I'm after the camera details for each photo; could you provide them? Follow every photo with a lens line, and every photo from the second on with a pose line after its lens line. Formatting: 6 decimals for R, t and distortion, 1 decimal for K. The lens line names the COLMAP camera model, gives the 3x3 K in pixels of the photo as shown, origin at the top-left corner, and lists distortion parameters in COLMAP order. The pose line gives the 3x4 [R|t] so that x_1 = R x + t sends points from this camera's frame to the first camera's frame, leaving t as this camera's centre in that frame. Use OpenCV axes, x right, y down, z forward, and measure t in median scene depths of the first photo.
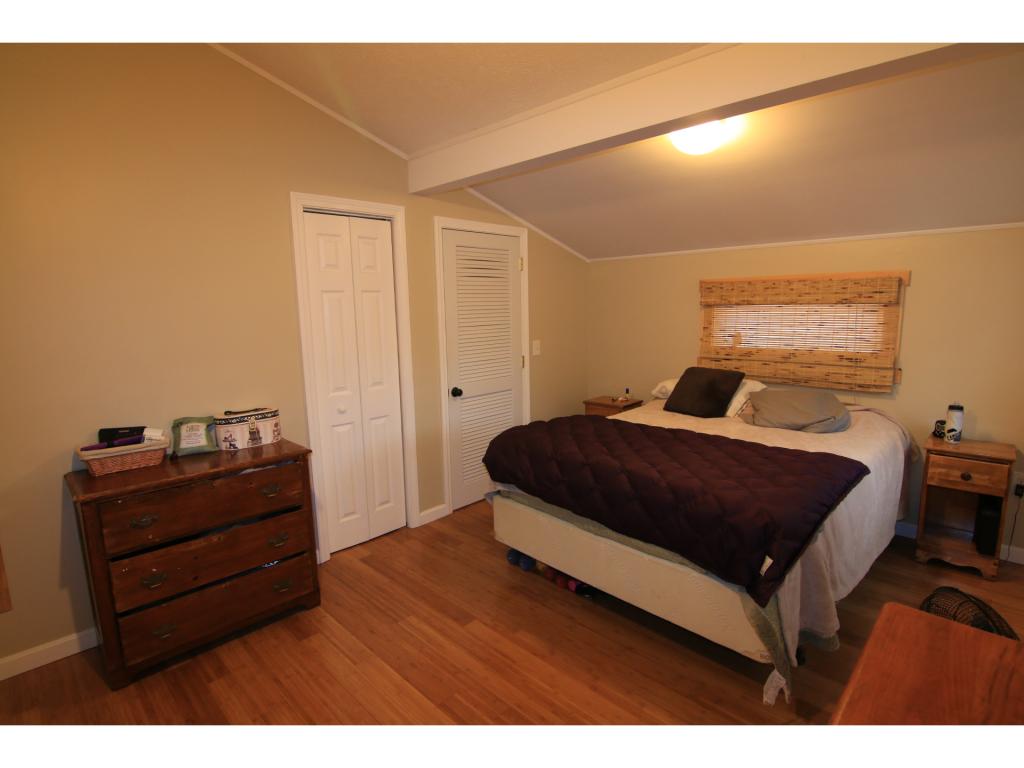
lens RADIAL K [[521.4, 0, 512.0], [0, 521.4, 384.0], [0, 0, 1]] dist [-0.005890, -0.011449]
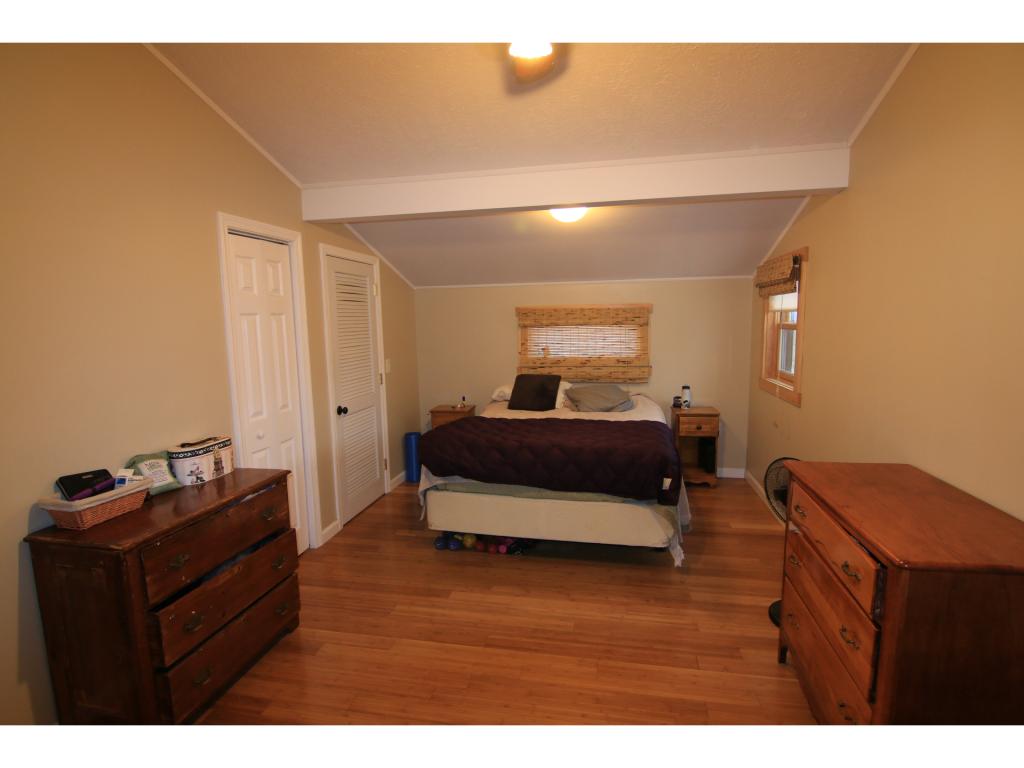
lens RADIAL K [[521.4, 0, 512.0], [0, 521.4, 384.0], [0, 0, 1]] dist [-0.005890, -0.011449]
pose [[0.834128, -0.065406, 0.547679, -0.446737], [0.087536, 0.996058, -0.014366, 0.009161], [-0.544580, 0.059925, 0.836565, -0.073271]]
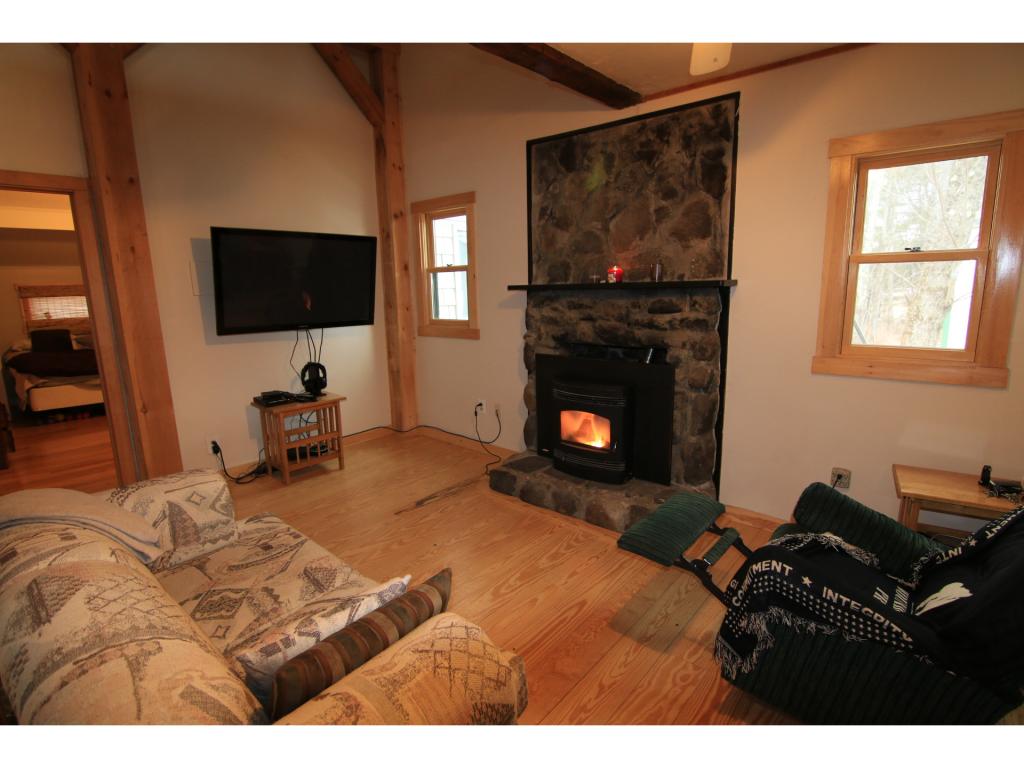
lens RADIAL K [[521.4, 0, 512.0], [0, 521.4, 384.0], [0, 0, 1]] dist [-0.005890, -0.011449]
pose [[-0.063987, -0.168029, 0.983703, -1.907881], [0.179312, 0.967745, 0.176967, 0.157867], [-0.981709, 0.187713, -0.031794, -0.699539]]
